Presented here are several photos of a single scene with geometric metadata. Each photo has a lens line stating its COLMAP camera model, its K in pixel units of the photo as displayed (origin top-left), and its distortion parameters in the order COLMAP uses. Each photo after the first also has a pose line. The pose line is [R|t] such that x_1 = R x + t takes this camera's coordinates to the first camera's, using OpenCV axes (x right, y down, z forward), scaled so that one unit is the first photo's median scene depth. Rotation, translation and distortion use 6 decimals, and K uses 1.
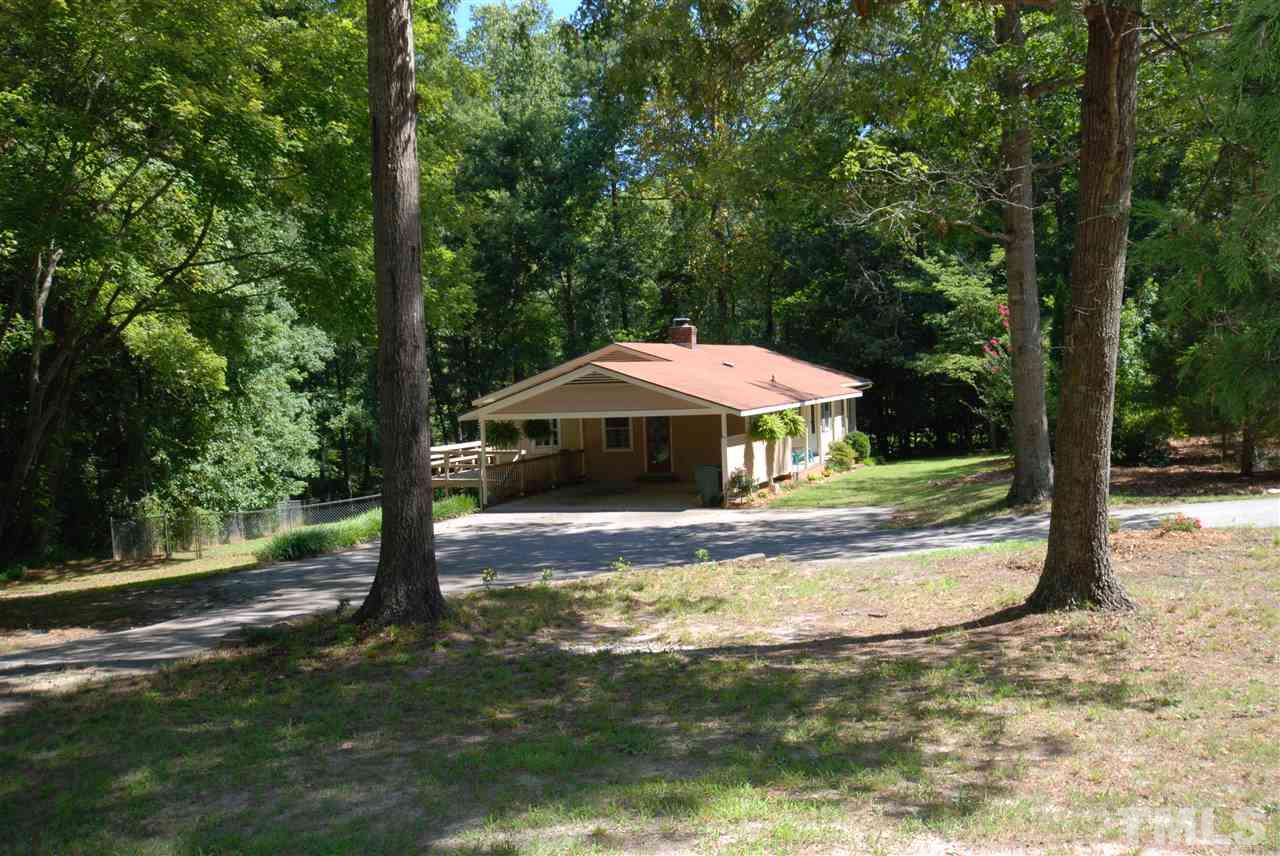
lens RADIAL K [[1276.3, 0, 640.0], [0, 1276.3, 428.0], [0, 0, 1]] dist [0.085332, 0.000801]
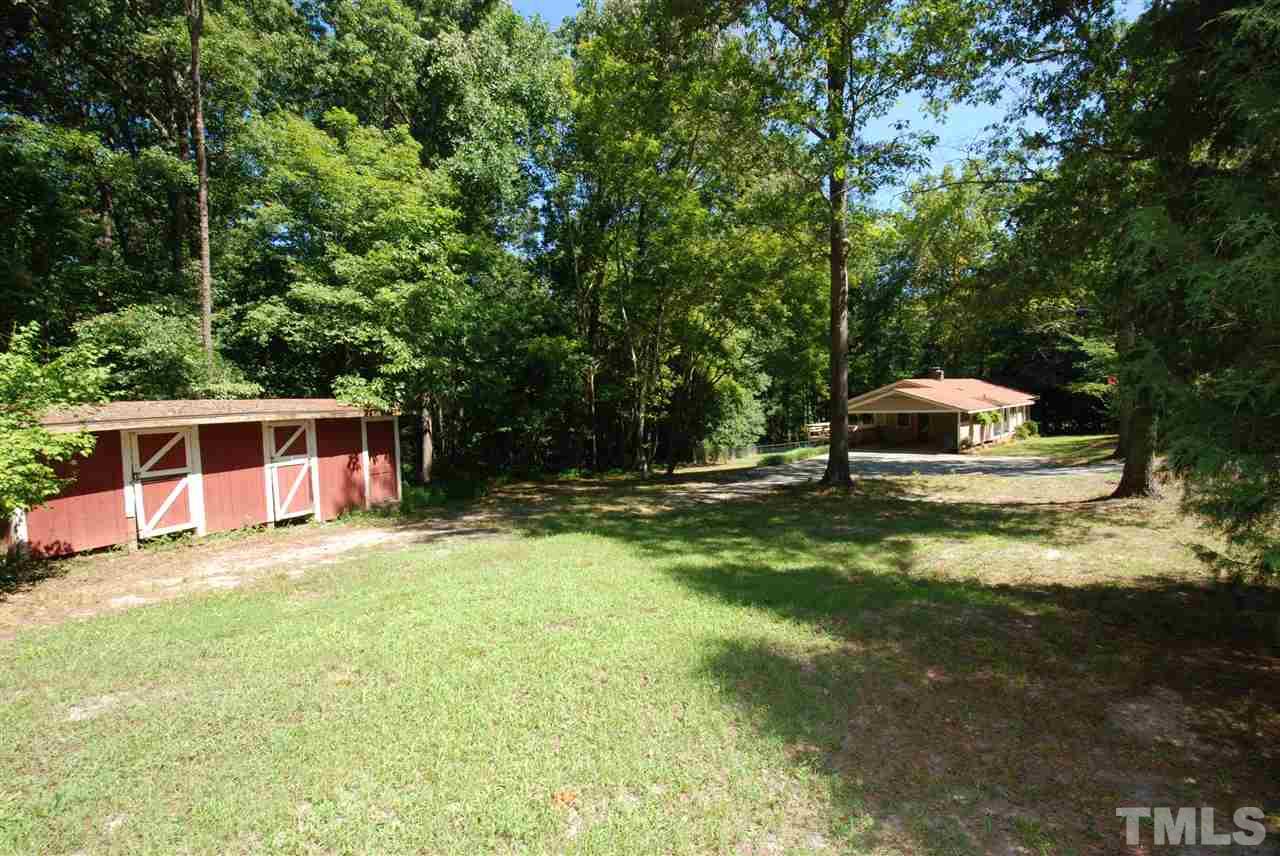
lens RADIAL K [[557.2, 0, 641.0], [0, 557.2, 434.3], [0, 0, 1]] dist [0.021943, -0.024597]
pose [[0.905233, 0.030970, -0.423785, -0.019895], [-0.015596, 0.999090, 0.039700, -0.002071], [0.424629, -0.029328, 0.904892, -0.108347]]
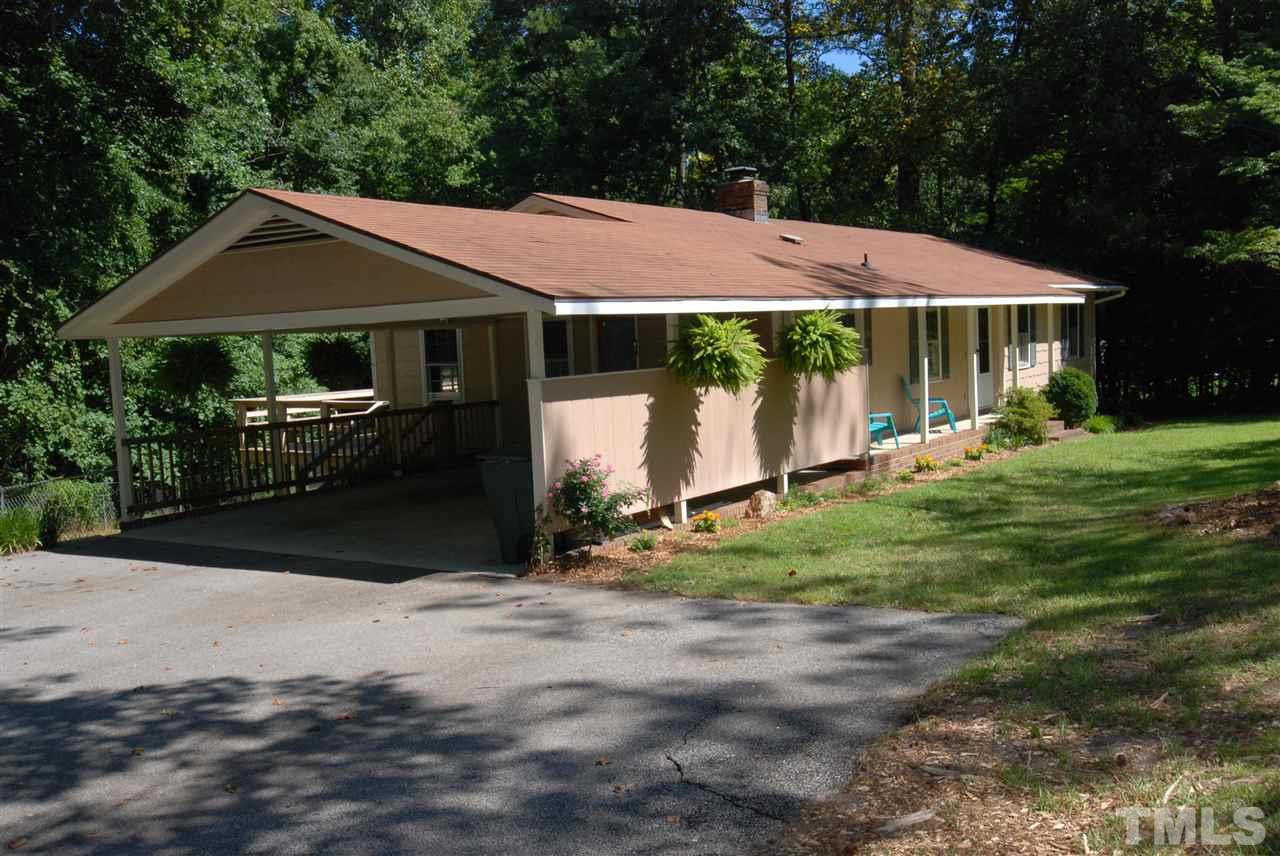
lens RADIAL K [[1165.4, 0, 645.5], [0, 1165.4, 433.1], [0, 0, 1]] dist [0.061219, 0.002900]
pose [[0.968117, 0.014866, -0.250055, 0.160614], [-0.001504, 0.998564, 0.053544, 0.004753], [0.250492, -0.051461, 0.966750, 0.632170]]
